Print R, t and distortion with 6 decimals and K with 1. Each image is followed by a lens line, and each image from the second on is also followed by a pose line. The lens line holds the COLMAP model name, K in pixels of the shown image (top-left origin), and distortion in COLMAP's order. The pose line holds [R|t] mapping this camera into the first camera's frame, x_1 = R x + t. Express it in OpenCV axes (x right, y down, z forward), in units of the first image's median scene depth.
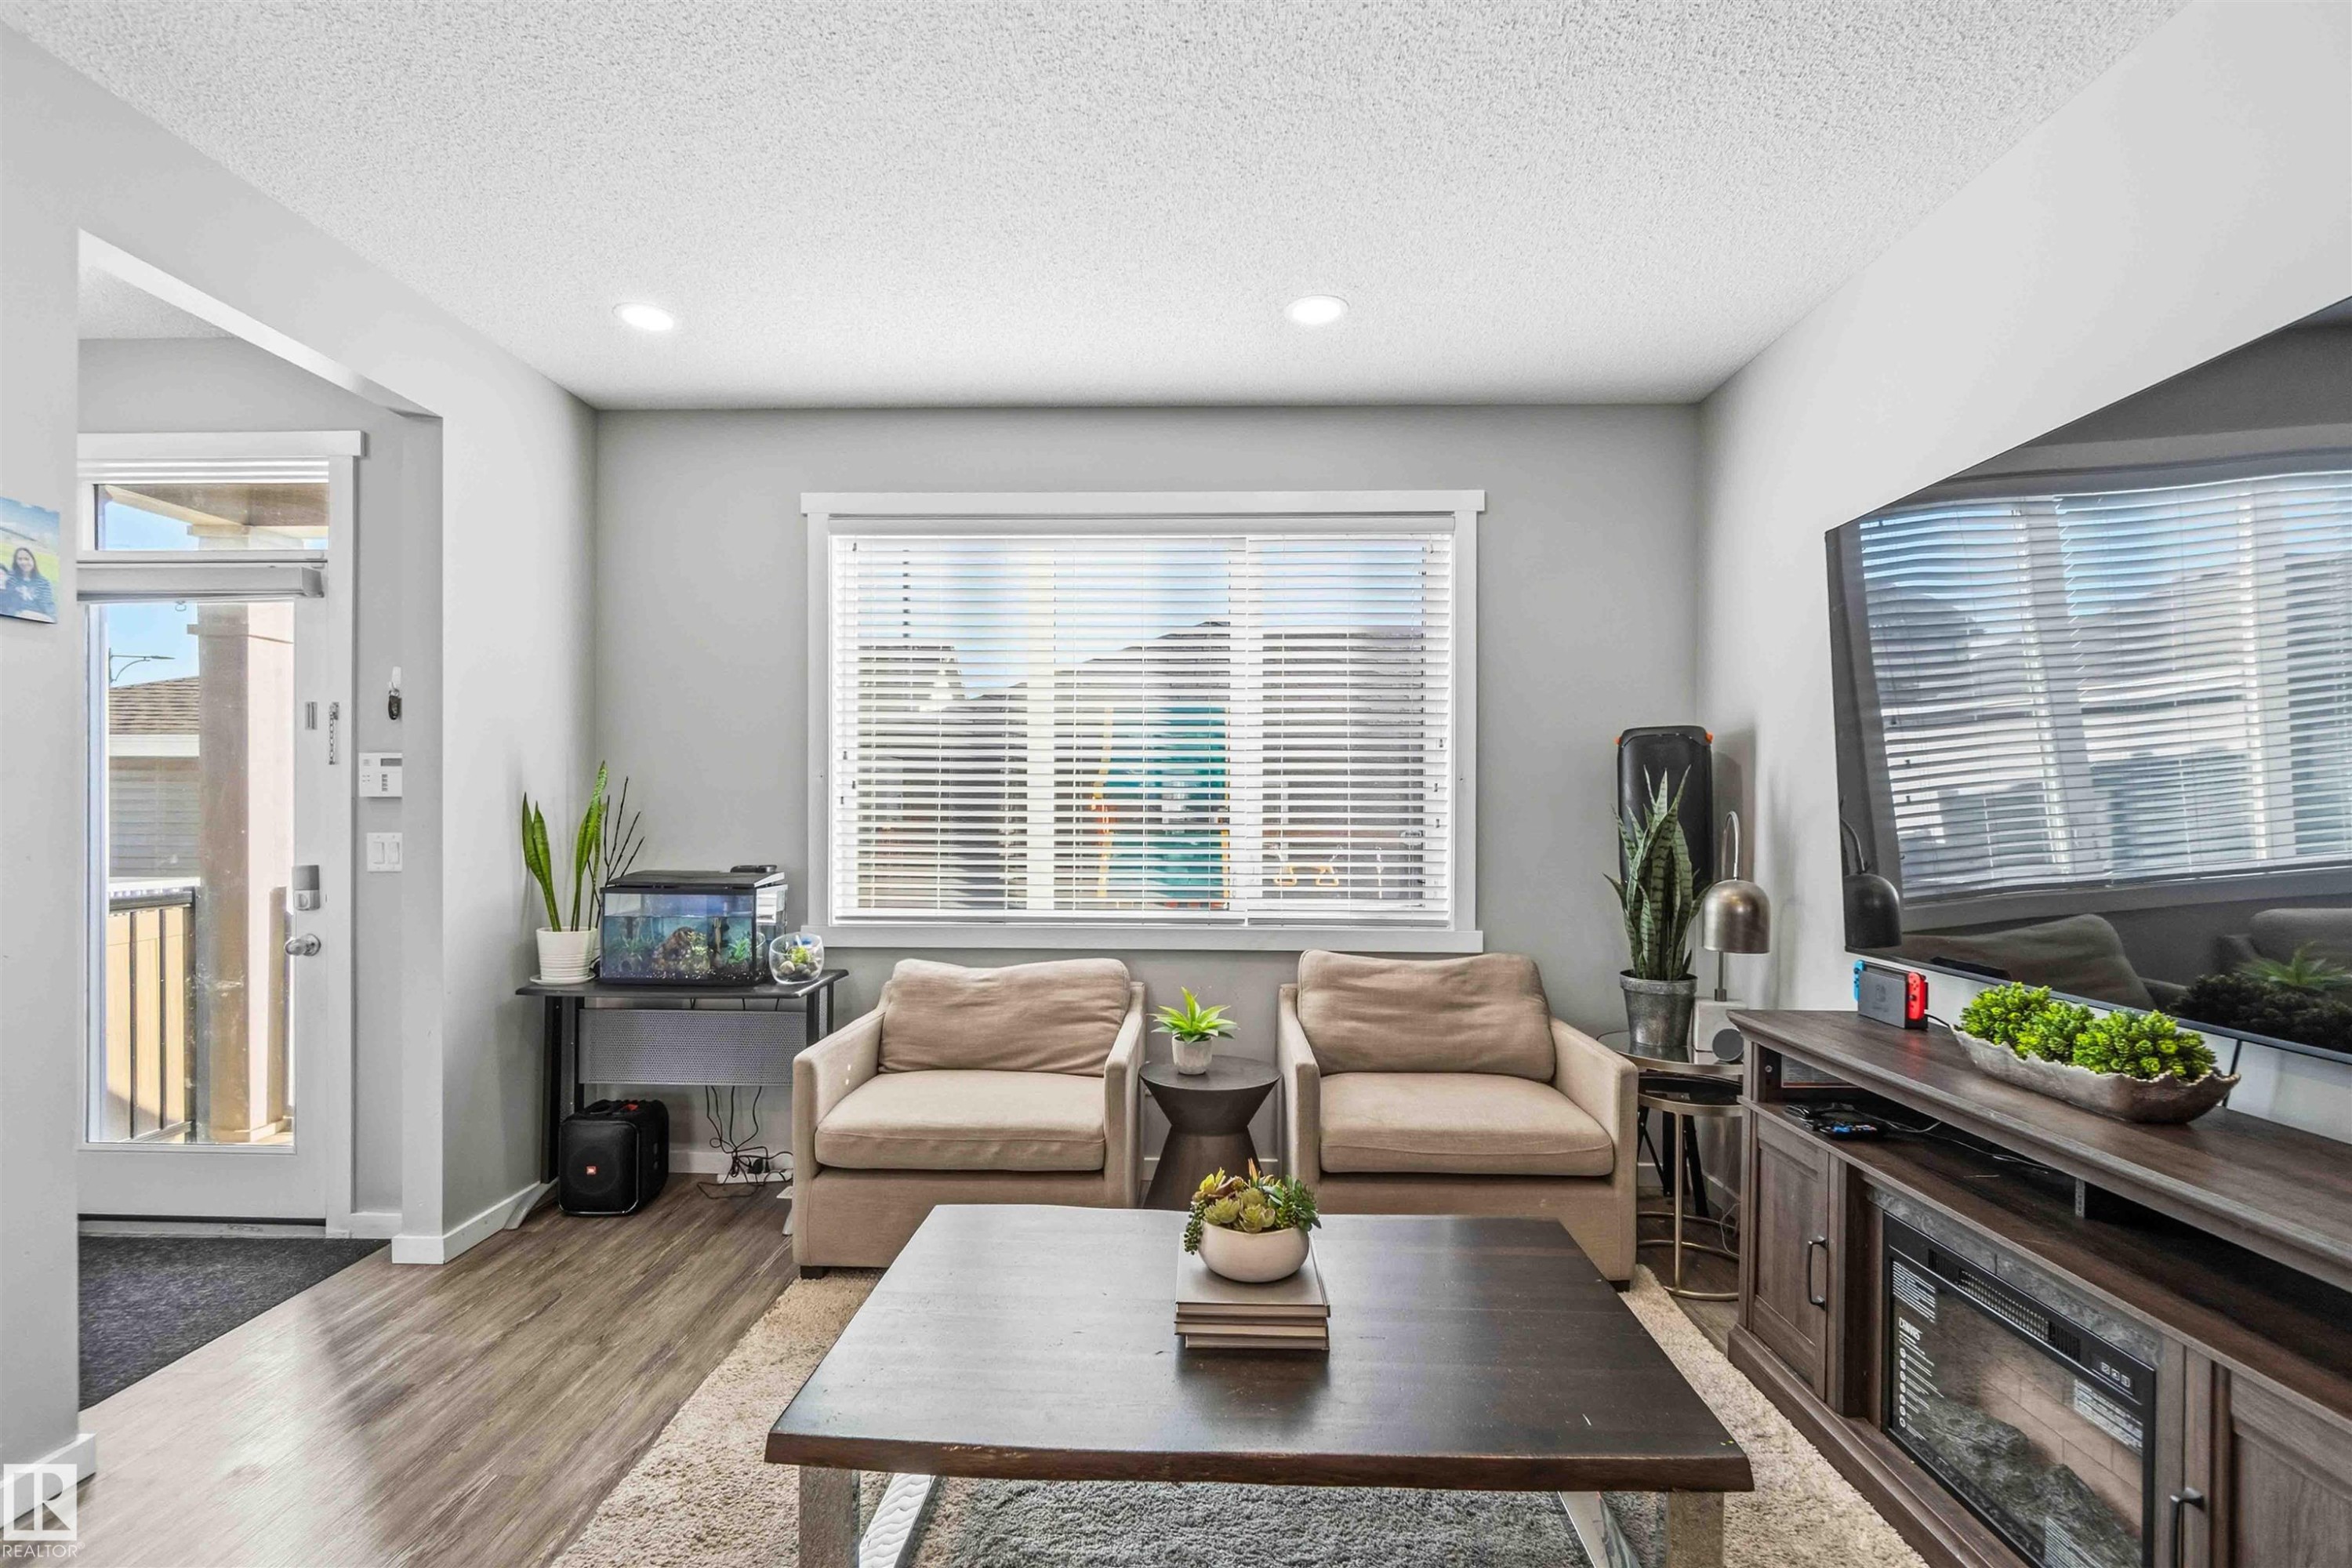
lens RADIAL K [[1038.0, 0, 1174.2], [0, 1038.0, 816.7], [0, 0, 1]] dist [-0.005949, 0.001540]
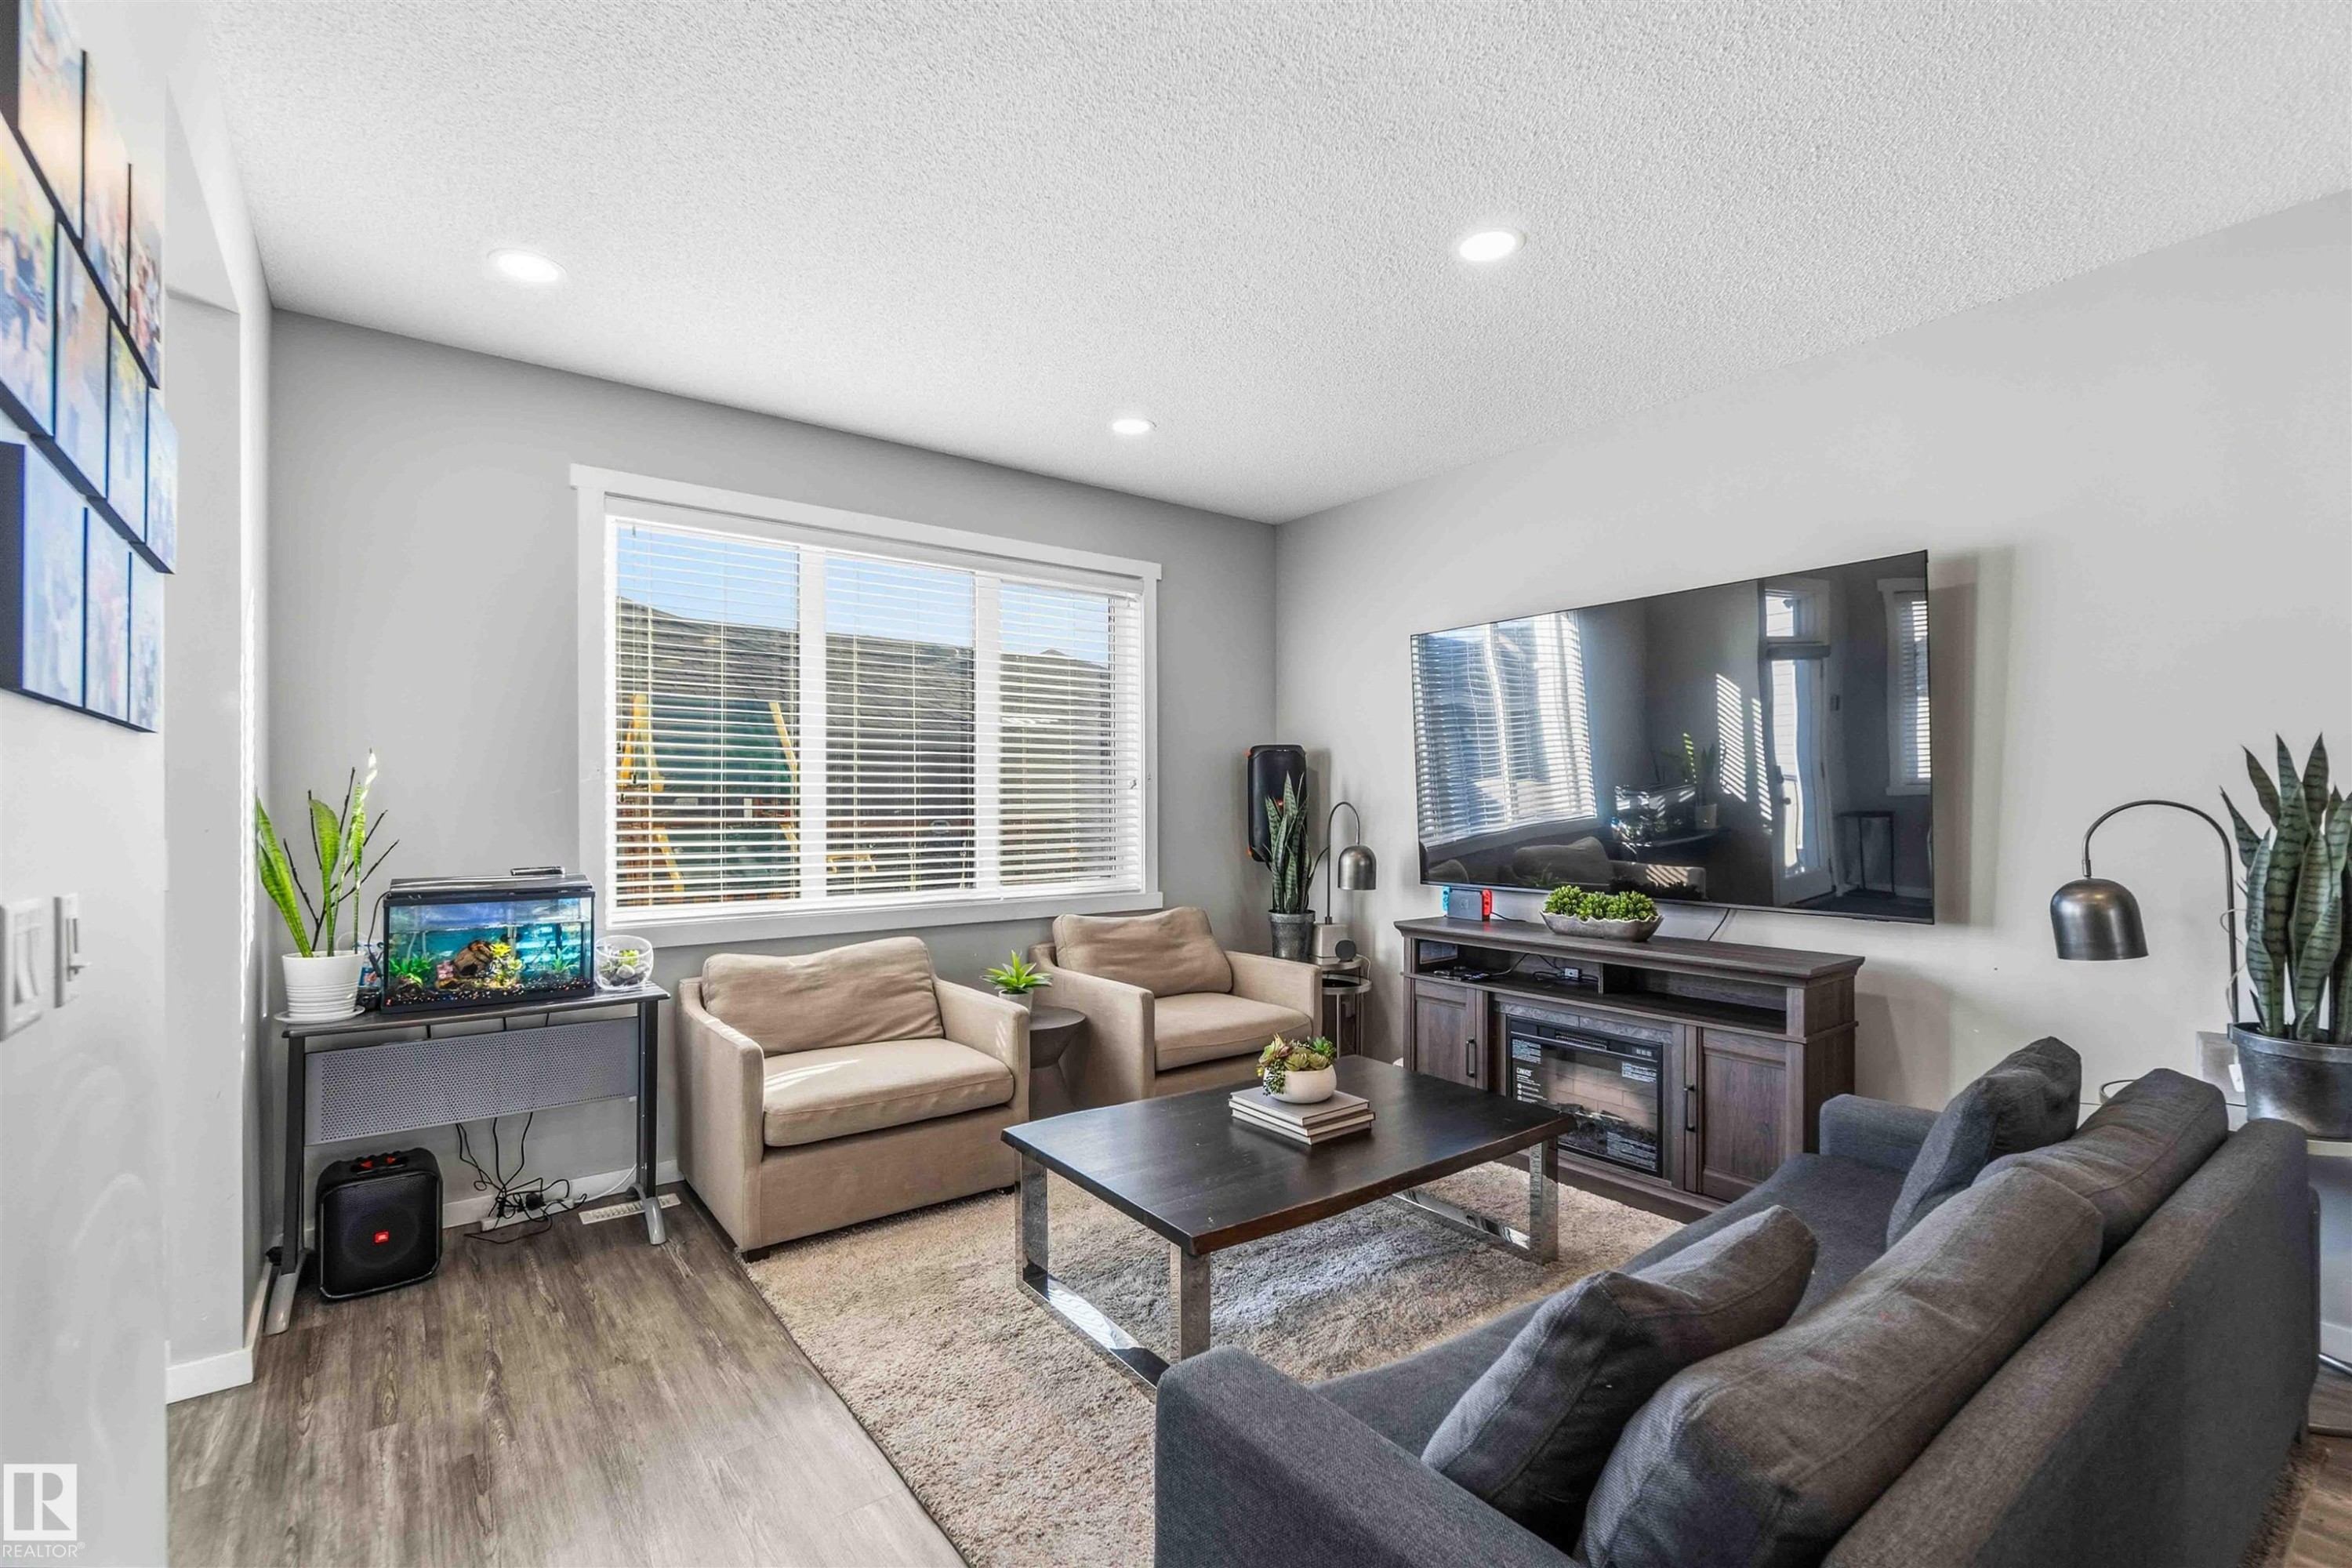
lens RADIAL K [[1038.0, 0, 1166.2], [0, 1038.0, 797.6], [0, 0, 1]] dist [-0.005949, 0.001540]
pose [[0.781055, -0.002585, 0.624456, -0.585232], [0.007930, 0.999952, -0.005779, -0.004050], [-0.624411, 0.009465, 0.781038, -0.052800]]
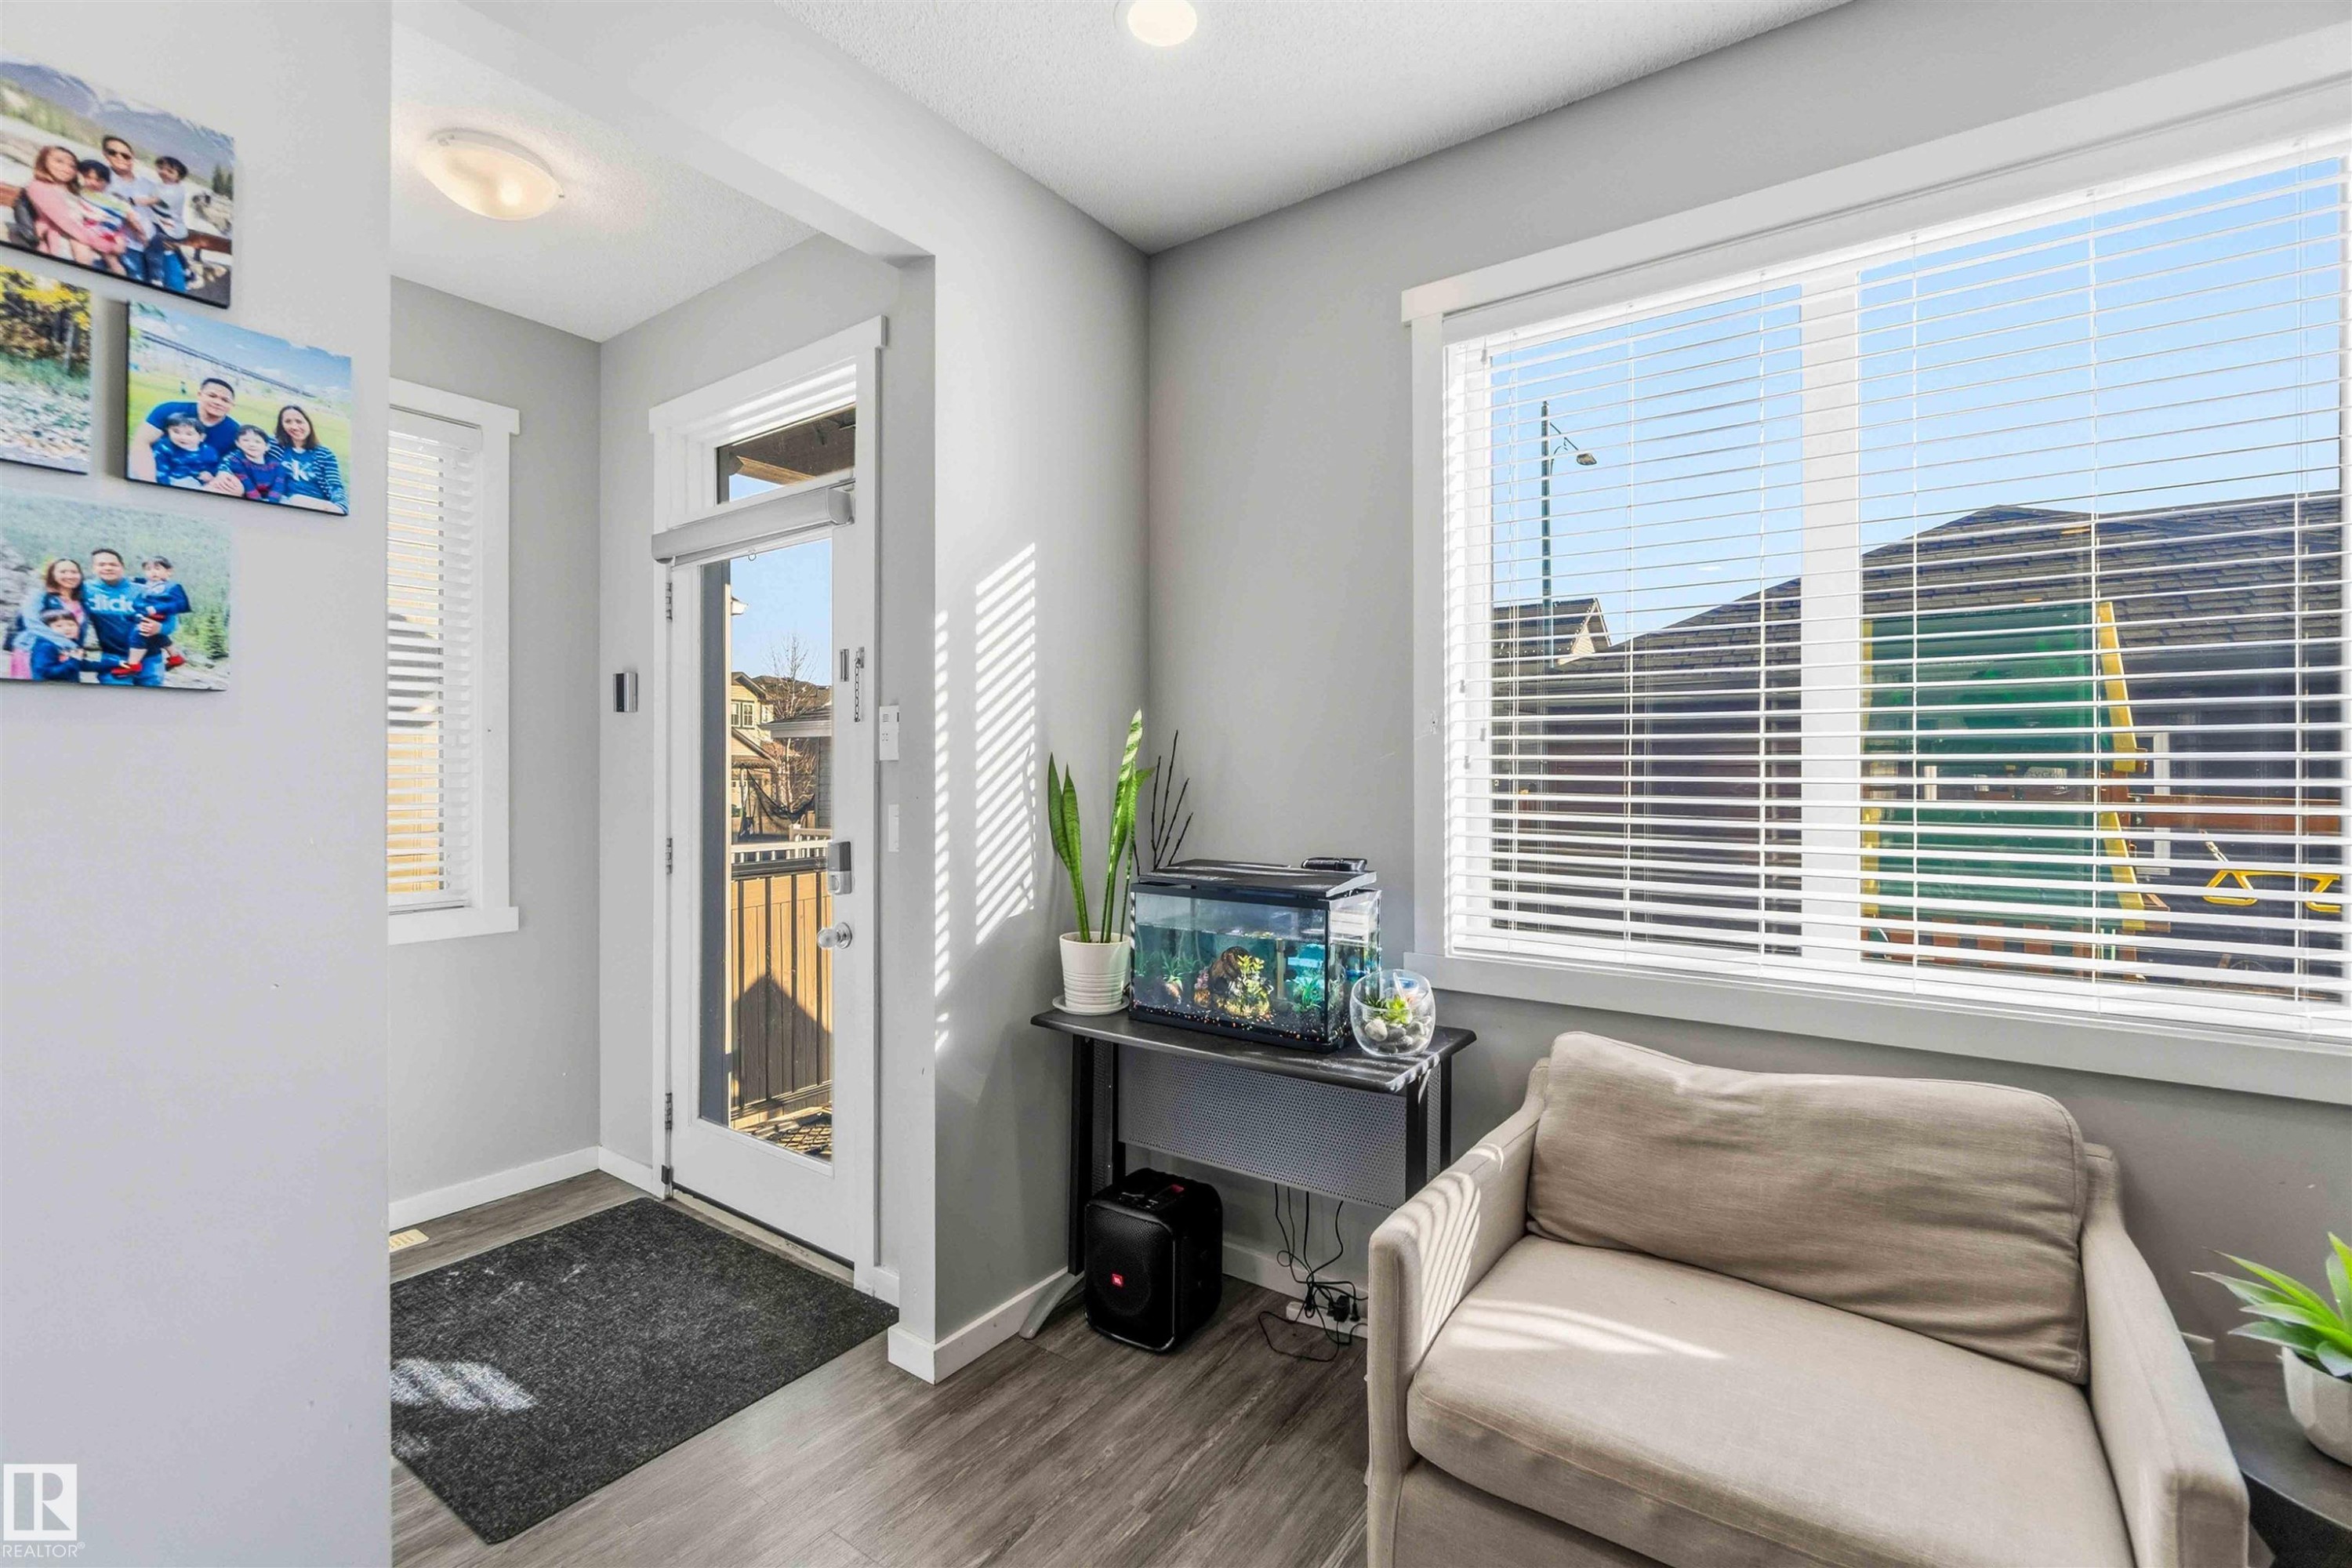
lens RADIAL K [[1038.0, 0, 1172.2], [0, 1038.0, 770.3], [0, 0, 1]] dist [-0.005949, 0.001540]
pose [[0.827533, -0.004850, -0.561396, -0.127895], [-0.000127, 0.999961, -0.008825, -0.003914], [0.561417, 0.007374, 0.827500, 0.425531]]
